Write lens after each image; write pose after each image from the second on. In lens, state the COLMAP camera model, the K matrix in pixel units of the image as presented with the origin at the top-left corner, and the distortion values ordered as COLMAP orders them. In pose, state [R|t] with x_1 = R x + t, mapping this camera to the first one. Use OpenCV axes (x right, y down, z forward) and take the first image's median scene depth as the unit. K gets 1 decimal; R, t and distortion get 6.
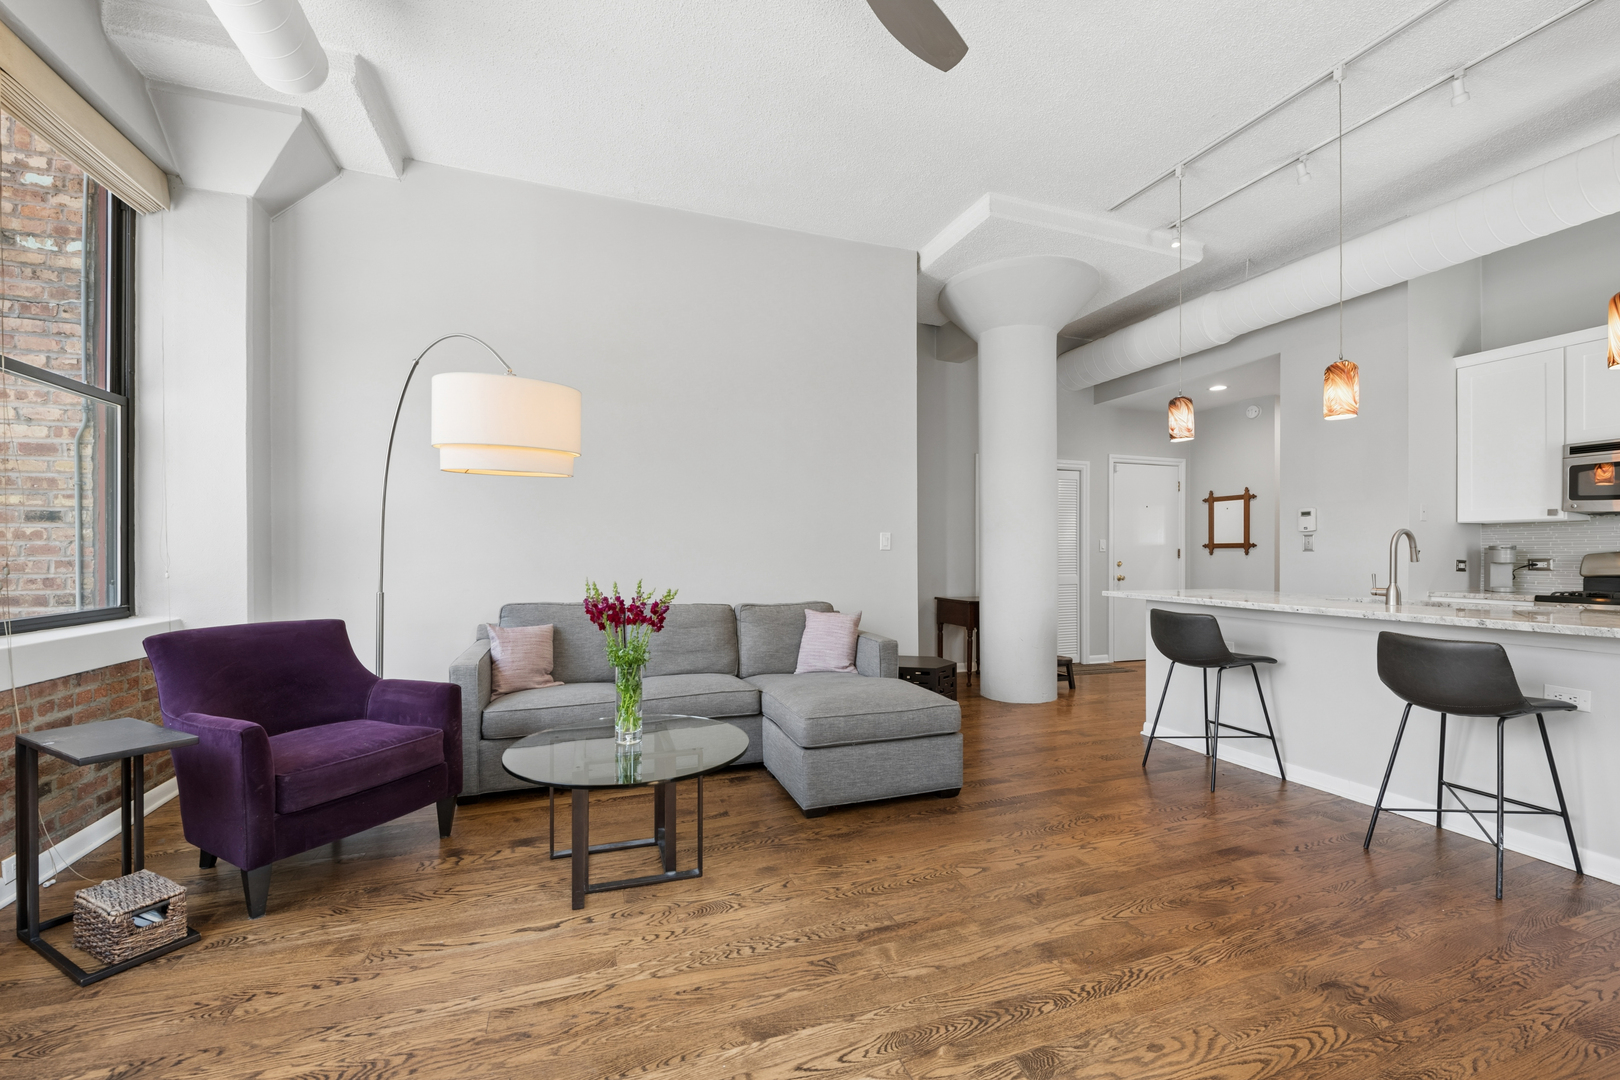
lens RADIAL K [[650.1, 0, 814.9], [0, 650.1, 553.8], [0, 0, 1]] dist [0.002969, -0.005067]
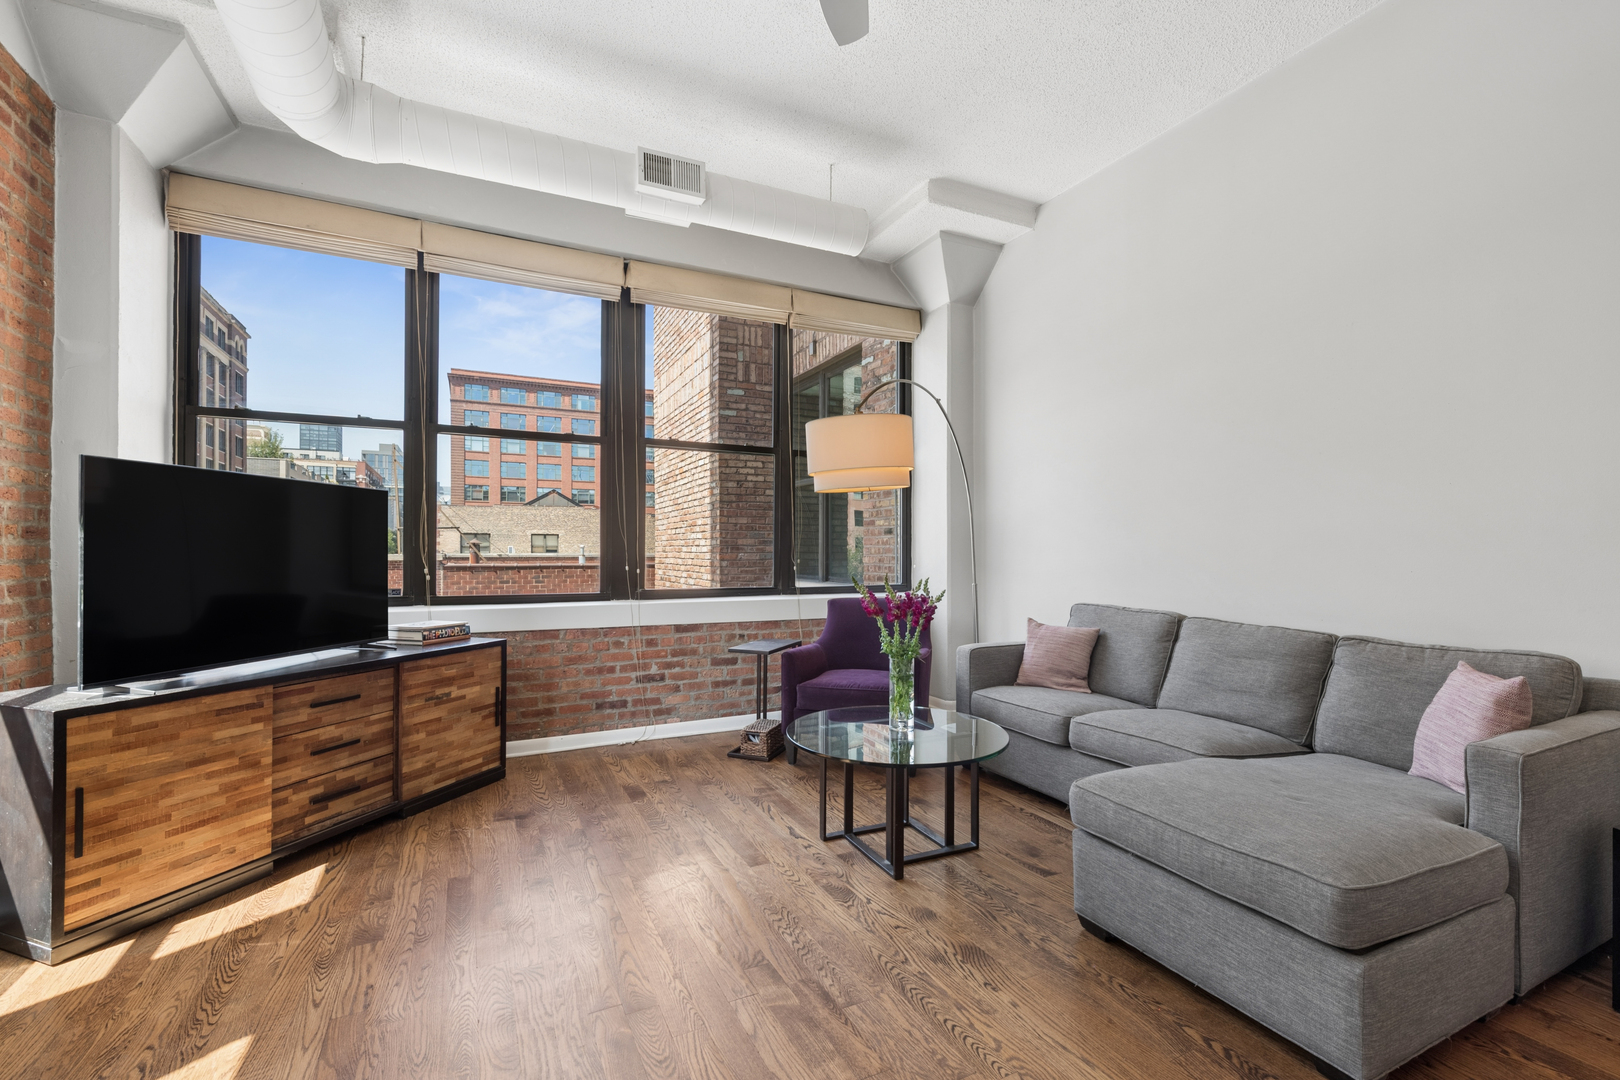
lens RADIAL K [[693.5, 0, 814.6], [0, 693.5, 548.5], [0, 0, 1]] dist [0.002500, -0.005662]
pose [[0.105722, -0.005211, -0.994382, 0.521539], [-0.000358, 0.999986, -0.005279, -0.001907], [0.994396, 0.000915, 0.105719, 0.460854]]
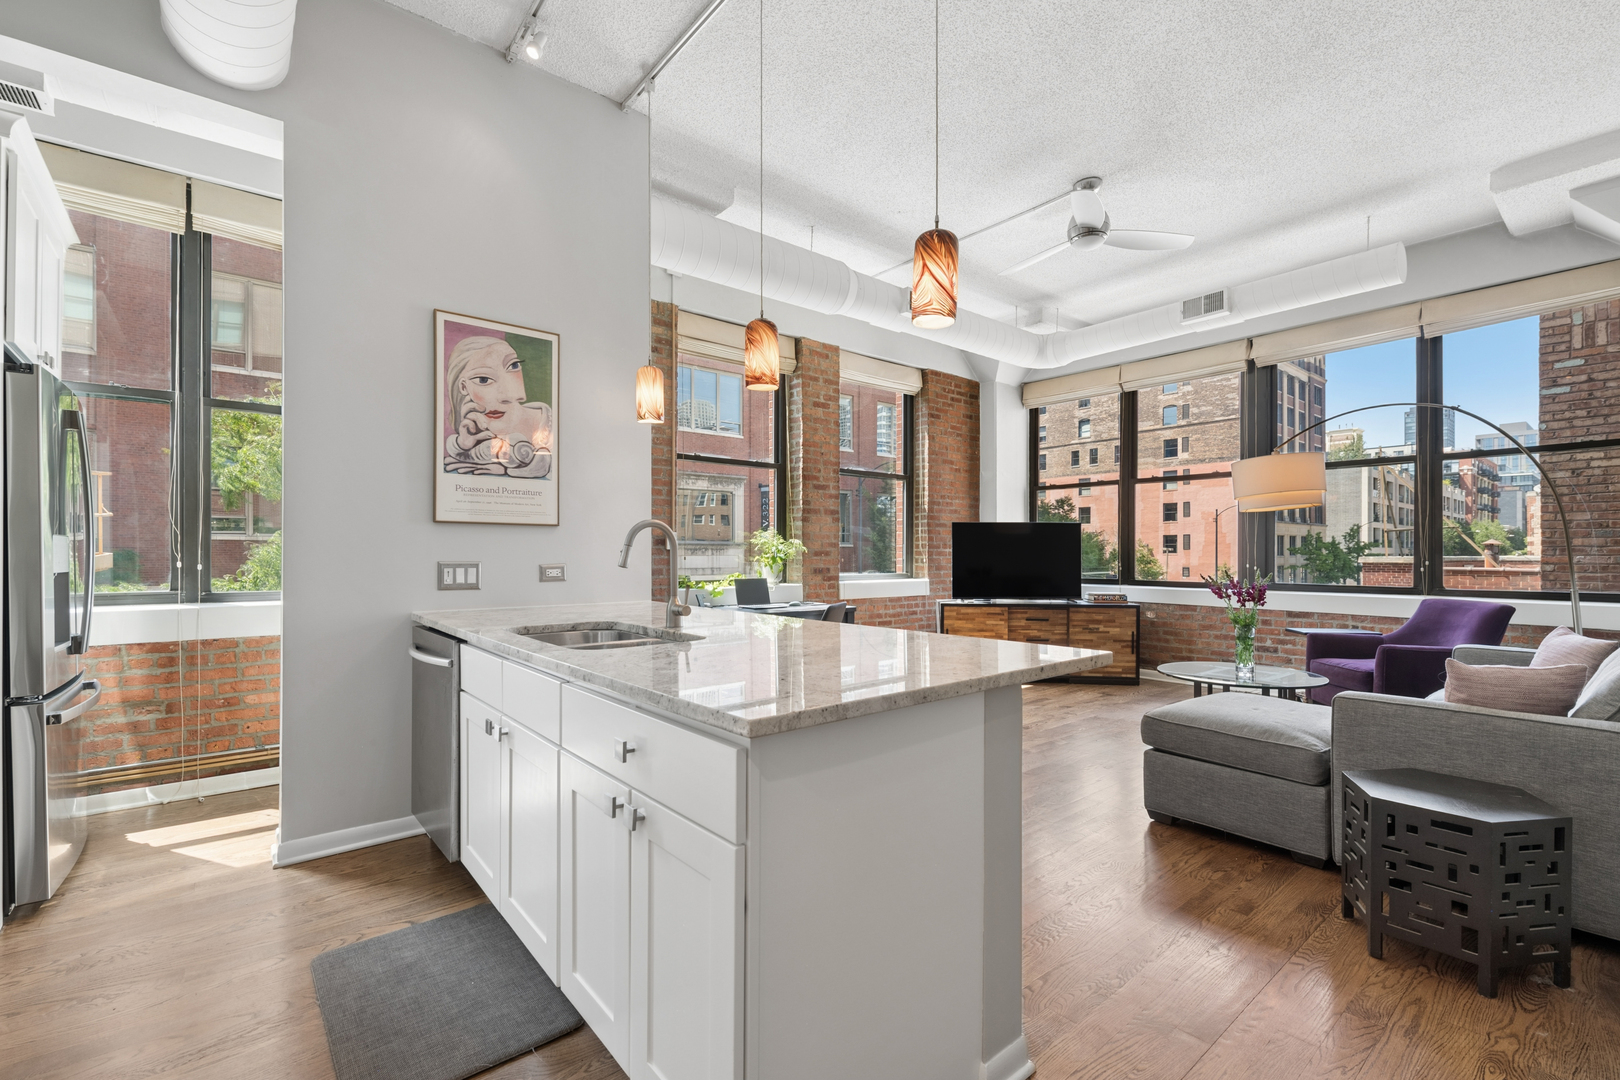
lens RADIAL K [[710.1, 0, 808.2], [0, 710.1, 554.2], [0, 0, 1]] dist [0.009577, -0.007178]
pose [[-0.945242, -0.000438, -0.326369, 0.801531], [-0.000605, 1.000000, 0.000410, -0.001699], [0.326369, 0.000585, -0.945242, 1.430635]]
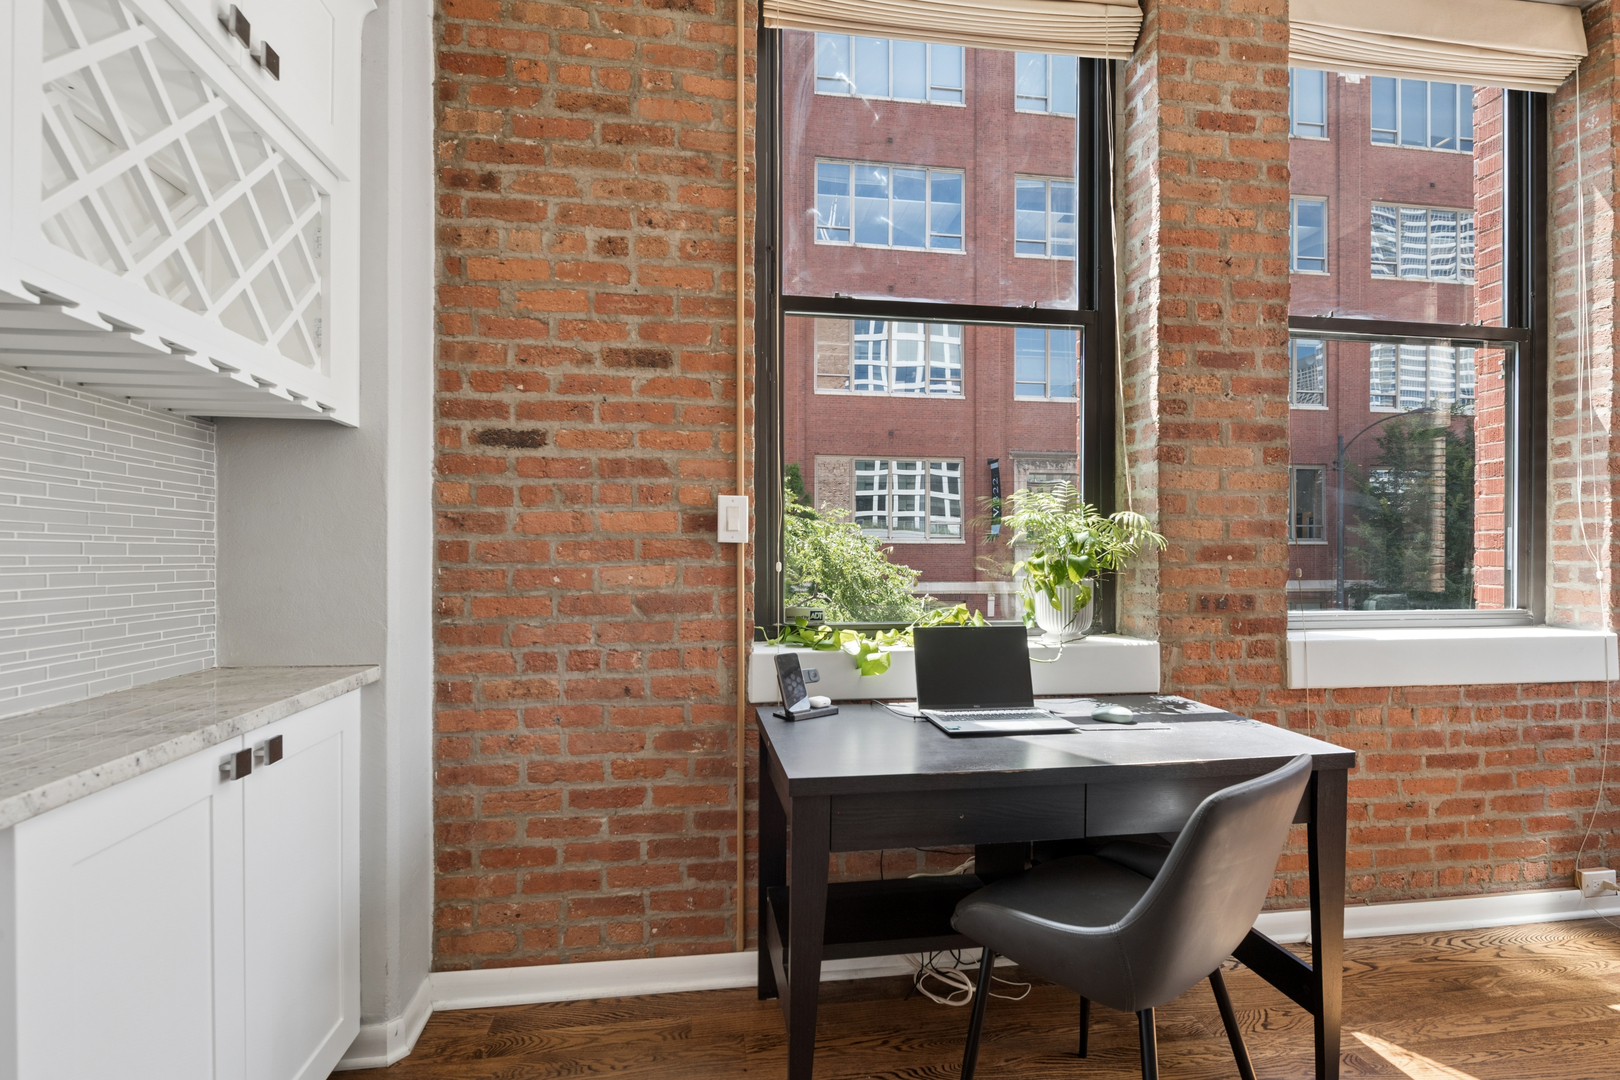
lens RADIAL K [[710.1, 0, 808.2], [0, 710.1, 554.2], [0, 0, 1]] dist [0.009577, -0.007178]
pose [[-0.975451, -0.000854, 0.220214, 0.448754], [-0.000955, 0.999999, -0.000351, -0.001611], [-0.220213, -0.000553, -0.975452, 0.547971]]
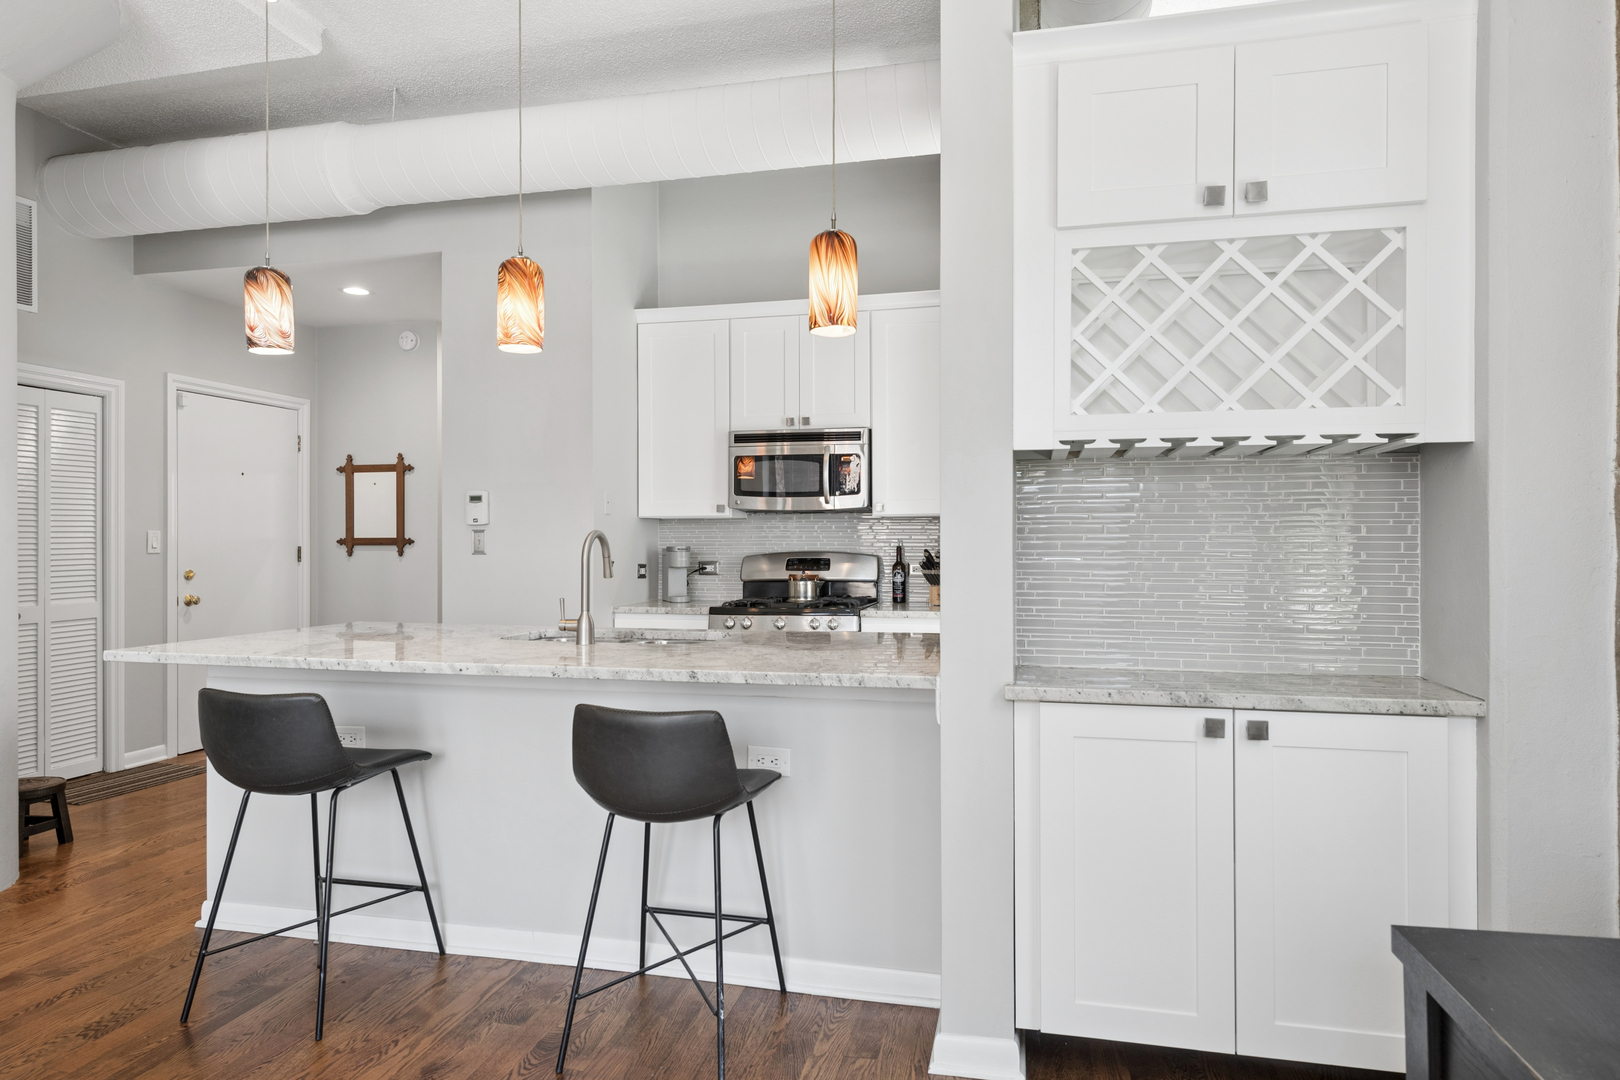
lens RADIAL K [[932.1, 0, 810.0], [0, 932.1, 540.0], [0, 0, 1]] dist [0.006222, -0.003230]
pose [[0.551080, -0.001597, 0.834451, 0.177174], [0.002944, 0.999996, -0.000030, -0.022716], [-0.834447, 0.002473, 0.551082, 0.226536]]
